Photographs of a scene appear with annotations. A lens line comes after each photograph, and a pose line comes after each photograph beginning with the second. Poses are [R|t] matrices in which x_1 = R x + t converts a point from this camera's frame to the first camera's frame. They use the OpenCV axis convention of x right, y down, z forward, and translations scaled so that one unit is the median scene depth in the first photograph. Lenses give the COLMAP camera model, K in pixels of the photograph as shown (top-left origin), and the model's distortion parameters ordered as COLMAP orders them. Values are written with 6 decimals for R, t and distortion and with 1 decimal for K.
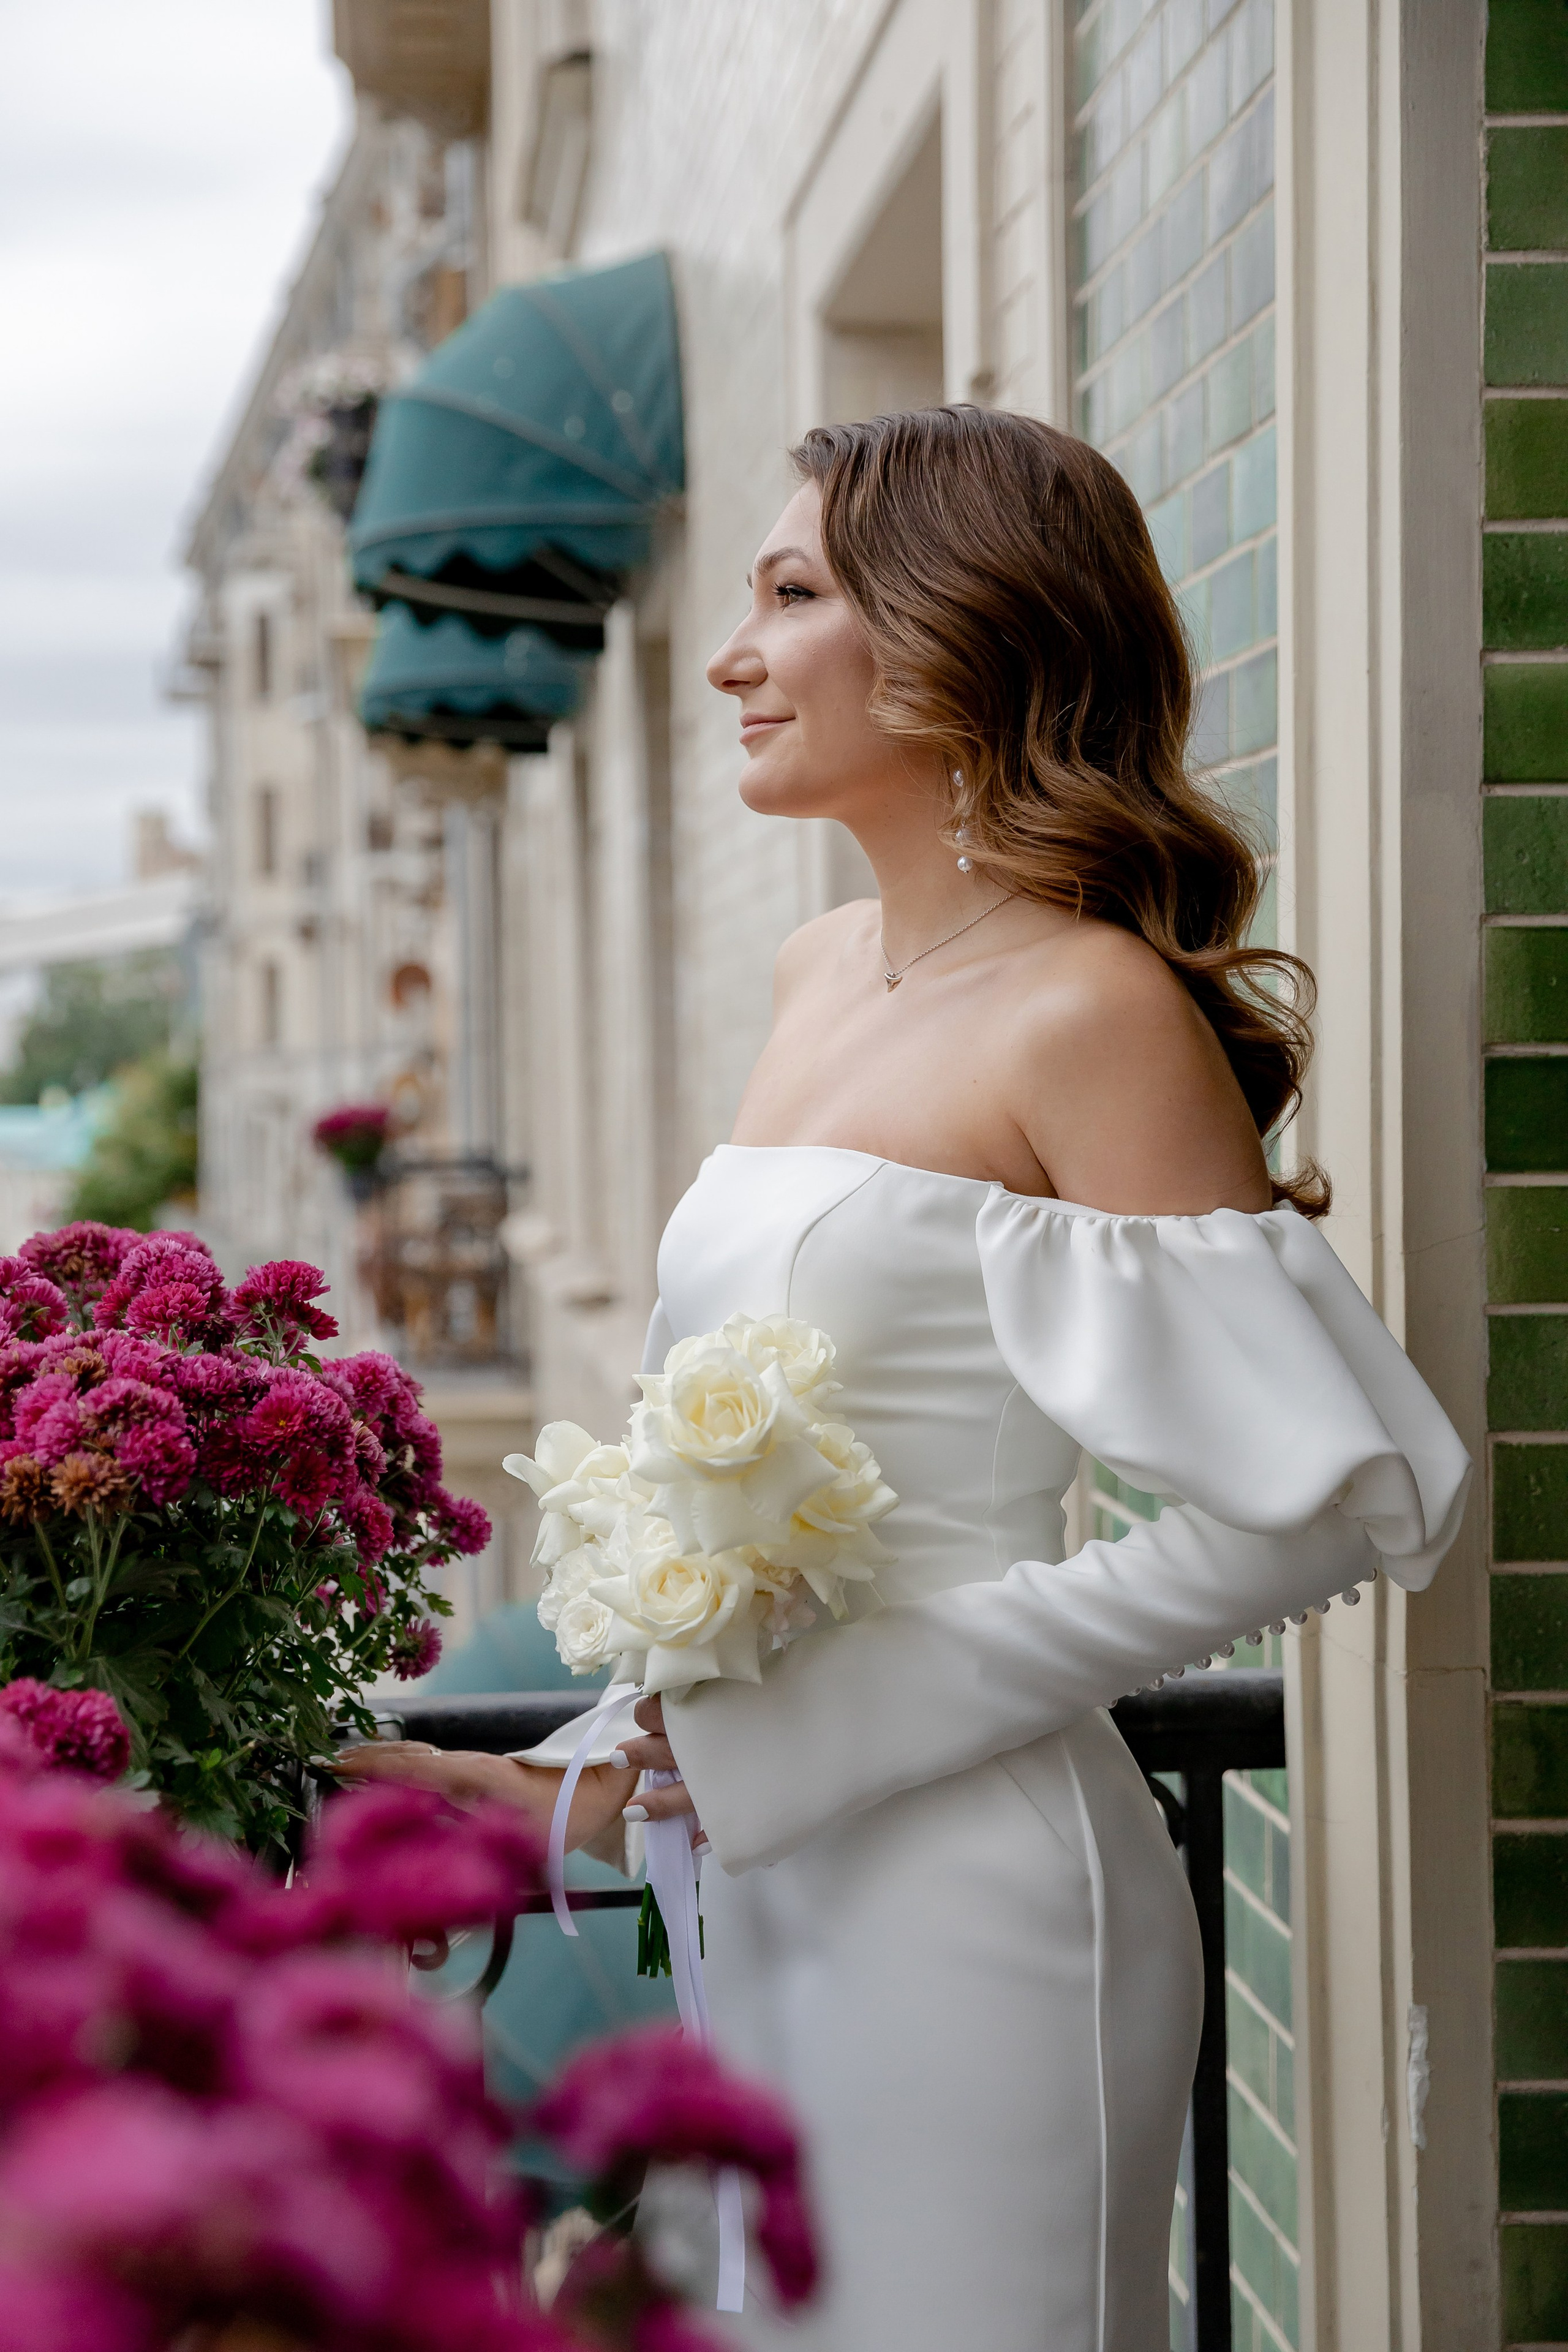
lens RADIAL K [[3555.1, 0, 782.9], [0, 3555.1, 1207.7], [0, 0, 1]] dist [0.092090, 0.000000]
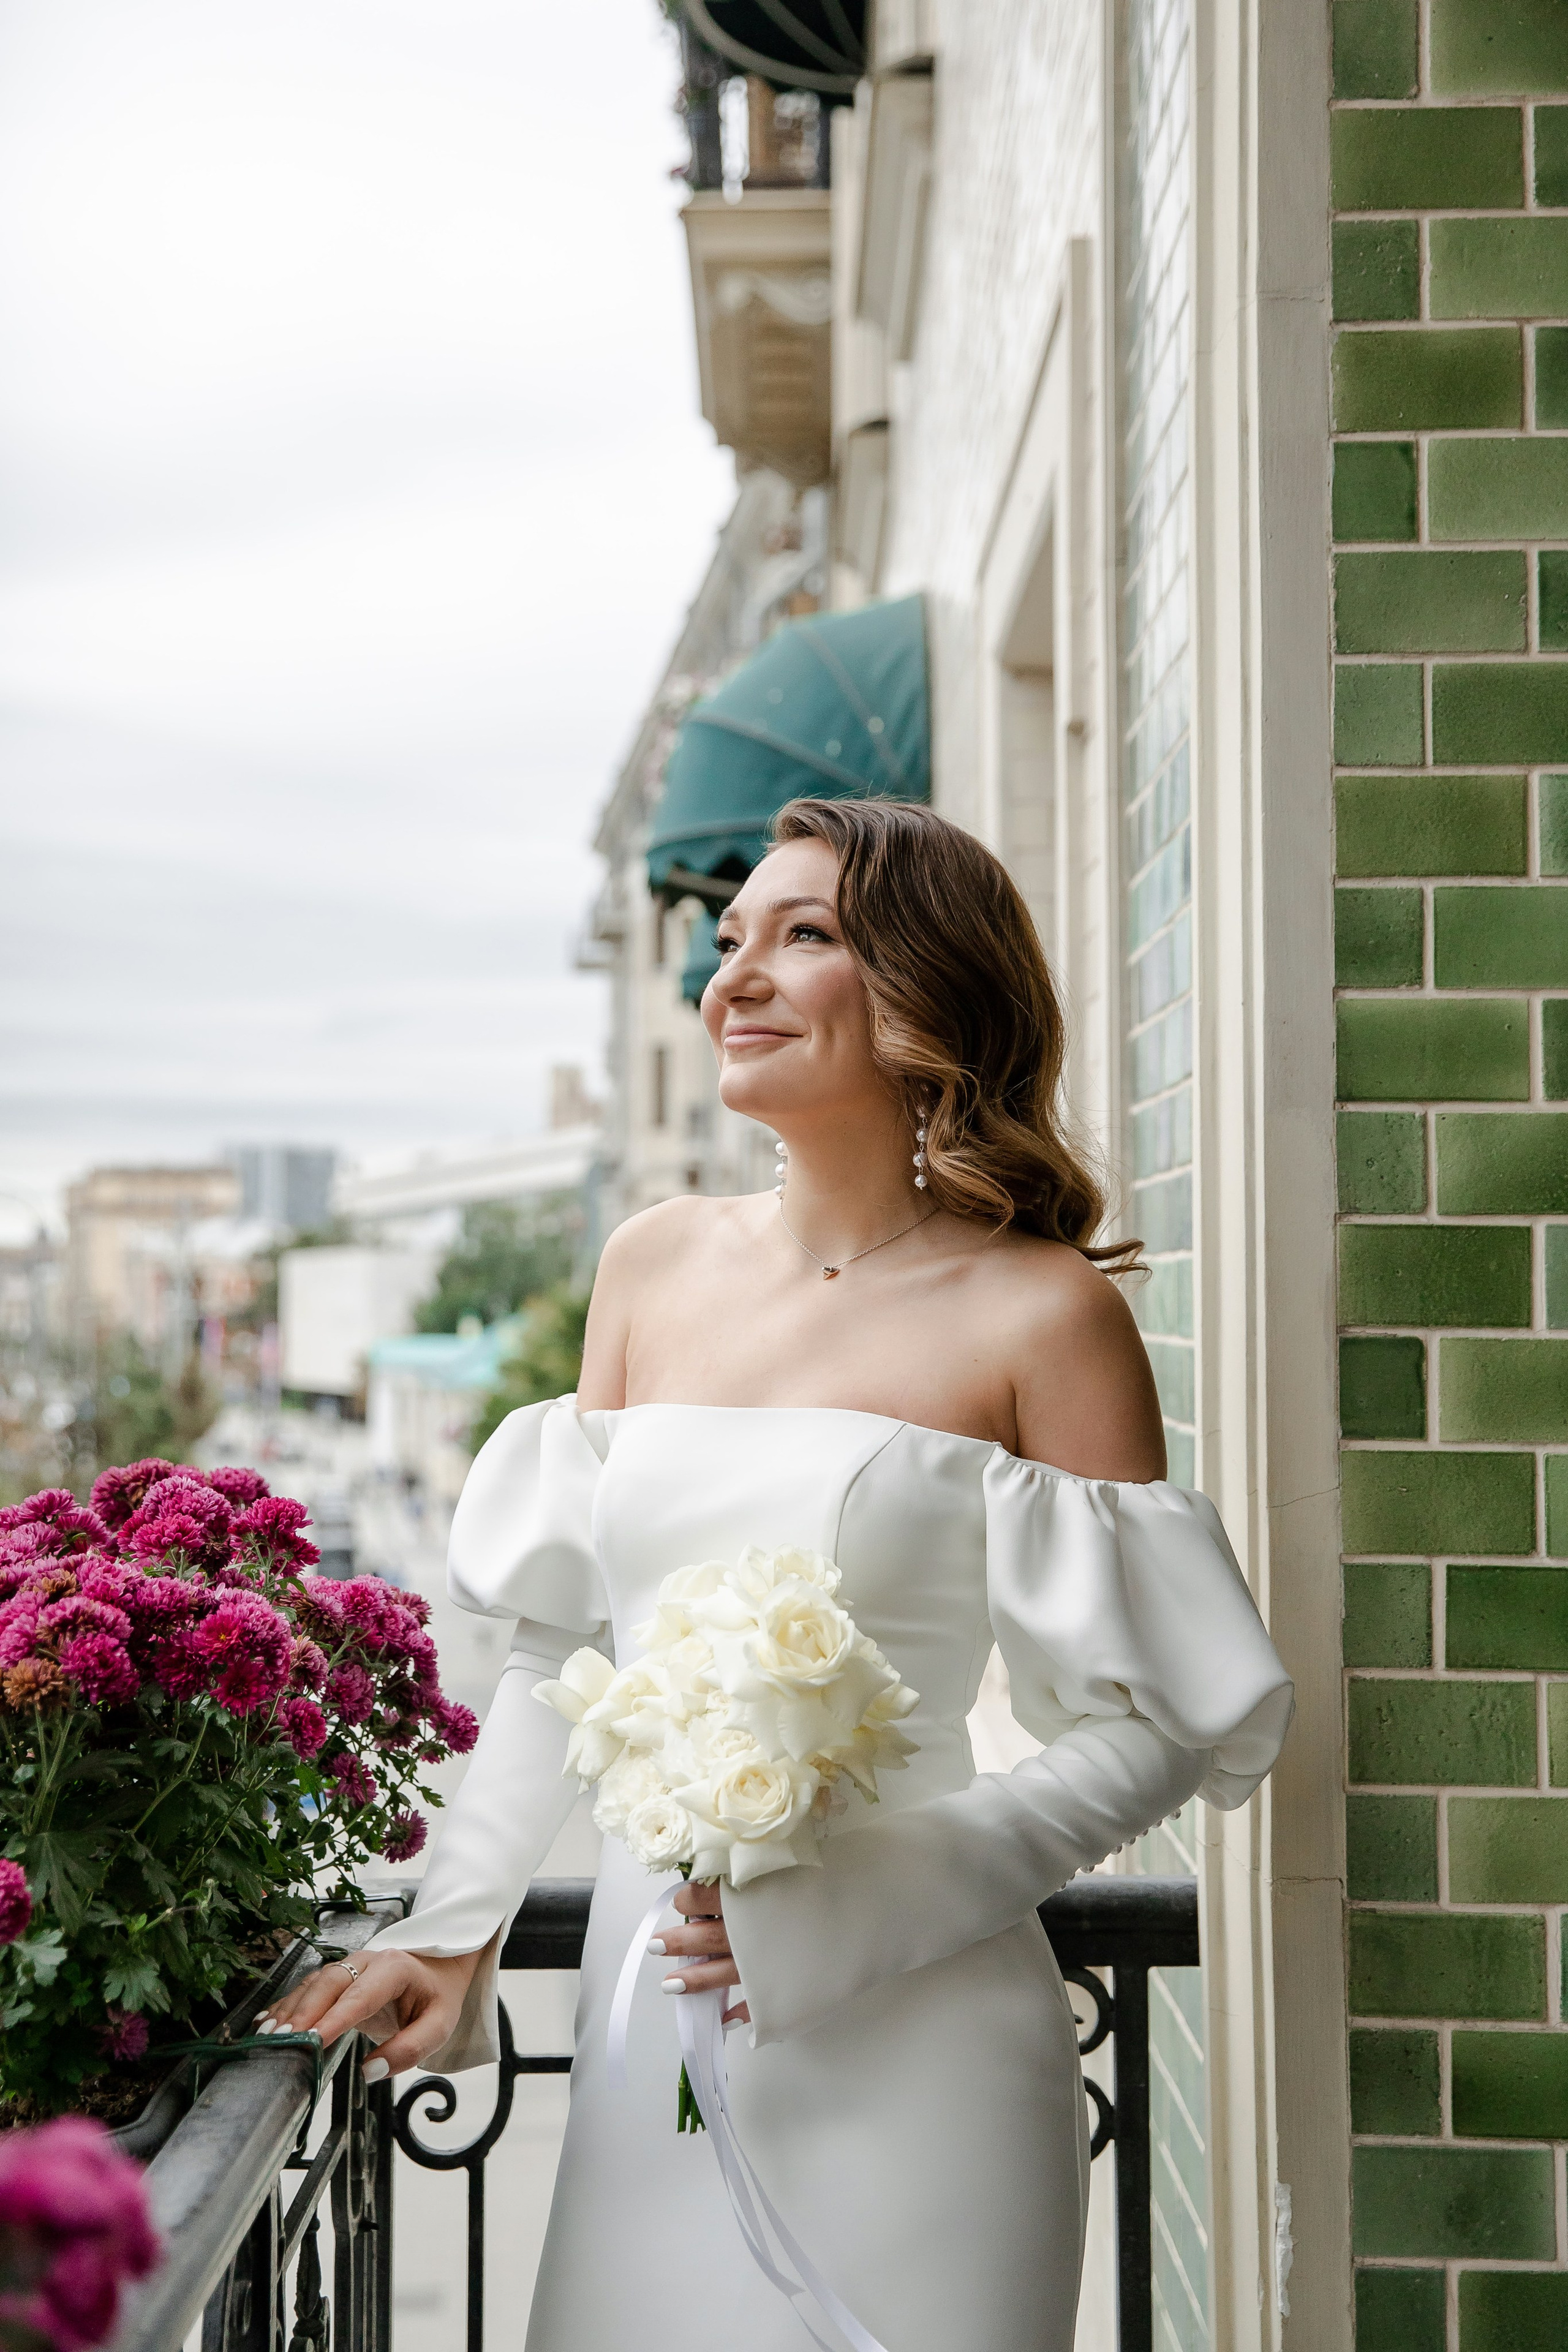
lens RADIAL K [[3281.1, 0, 838.6], [0, 3281.1, 1125.9], [0, 0, 1]] dist [0.055460, 0.000000]
pose [[0.995908, 0.009218, -0.089902, 0.129044], [-0.017596, 0.995524, -0.092852, -0.008730], [0.088644, 0.094054, 0.991613, -0.069795]]
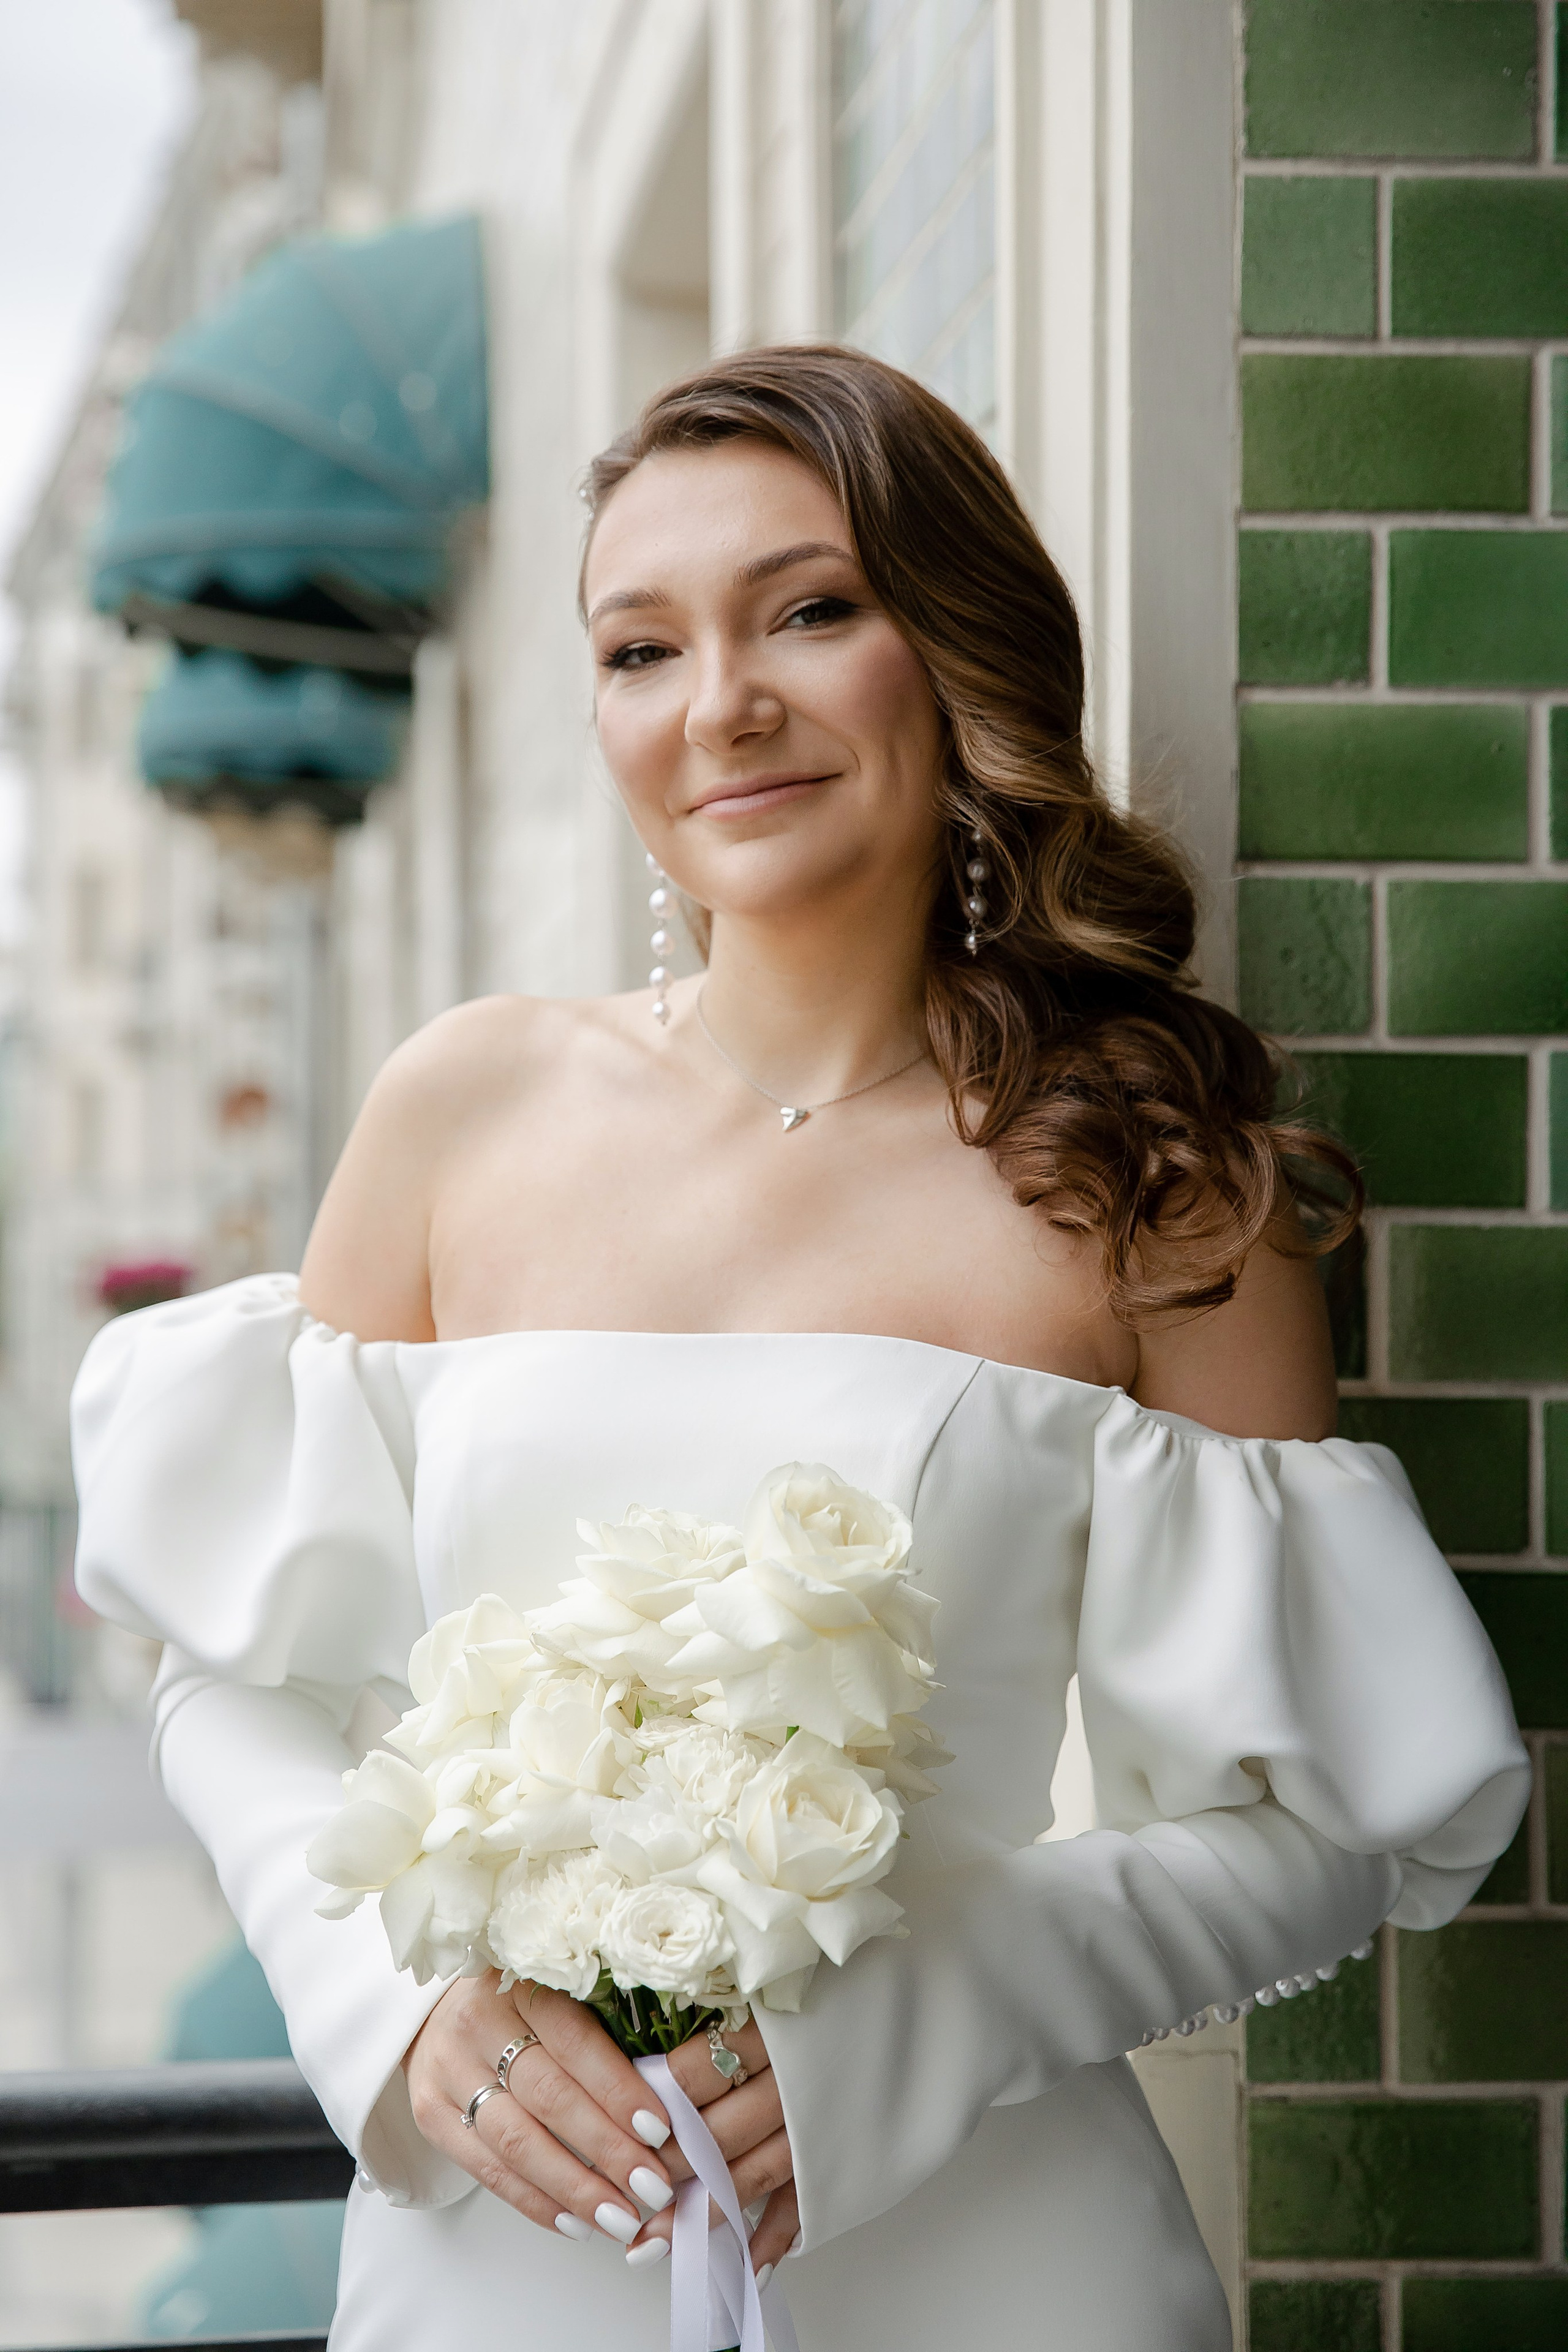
lens RADIAL K [[4314.2, 0, 777.5], [0, 4314.2, 1176.2], [0, 0, 1]] dist [0.188293, 0.000000]
pose [[0.999812, 0.013724, 0.013716, 0.086255], [-0.013044, 0.998739, -0.048469, -0.006807], [-0.014363, 0.048281, 0.998731, 0.092863]]
